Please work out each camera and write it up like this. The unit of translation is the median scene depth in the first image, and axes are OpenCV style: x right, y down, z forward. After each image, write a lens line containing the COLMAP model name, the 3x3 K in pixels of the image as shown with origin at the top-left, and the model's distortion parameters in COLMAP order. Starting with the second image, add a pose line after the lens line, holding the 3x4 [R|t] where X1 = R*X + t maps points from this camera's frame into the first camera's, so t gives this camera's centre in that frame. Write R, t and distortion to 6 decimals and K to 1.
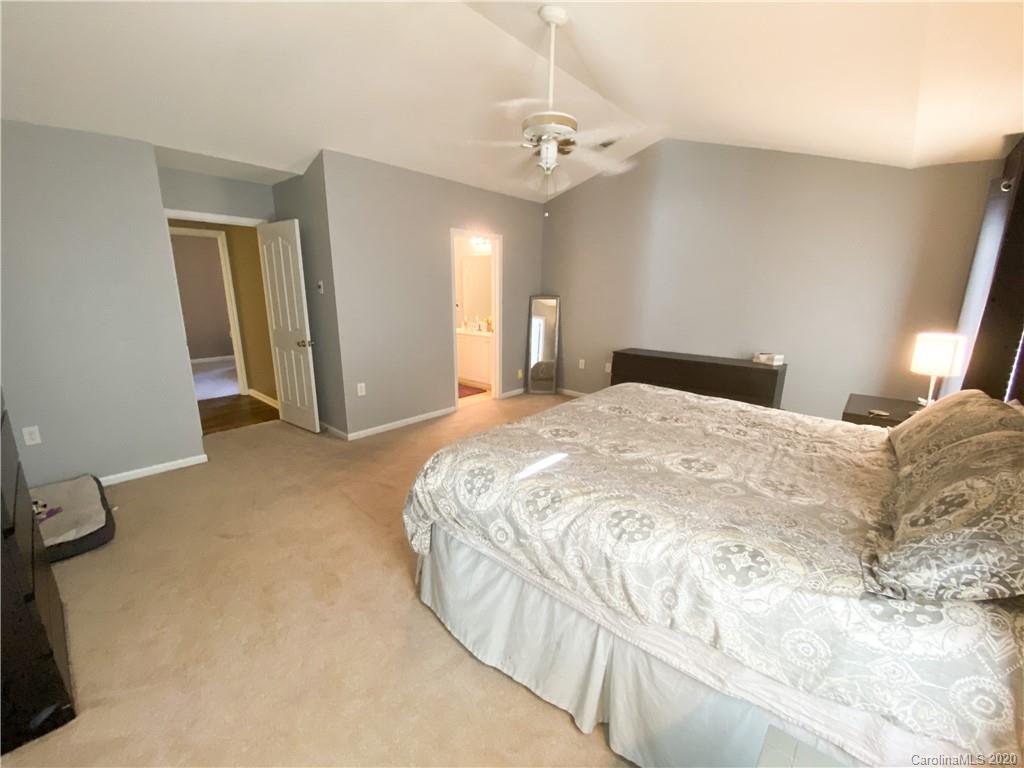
lens RADIAL K [[416.8, 0, 509.6], [0, 416.8, 383.8], [0, 0, 1]] dist [0.029600, -0.026273]
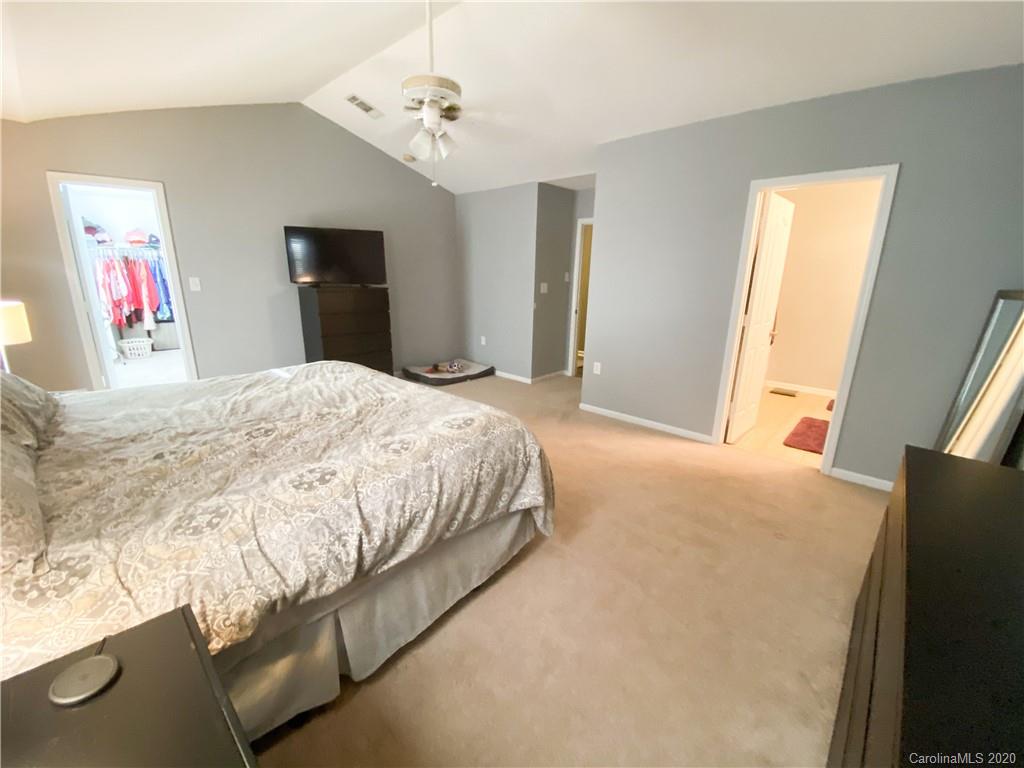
lens RADIAL K [[416.8, 0, 509.6], [0, 416.8, 383.8], [0, 0, 1]] dist [0.029600, -0.026273]
pose [[-0.023934, 0.248071, -0.968446, 0.891245], [-0.237356, 0.939614, 0.246551, -0.204322], [0.971128, 0.235768, 0.036392, 0.992278]]
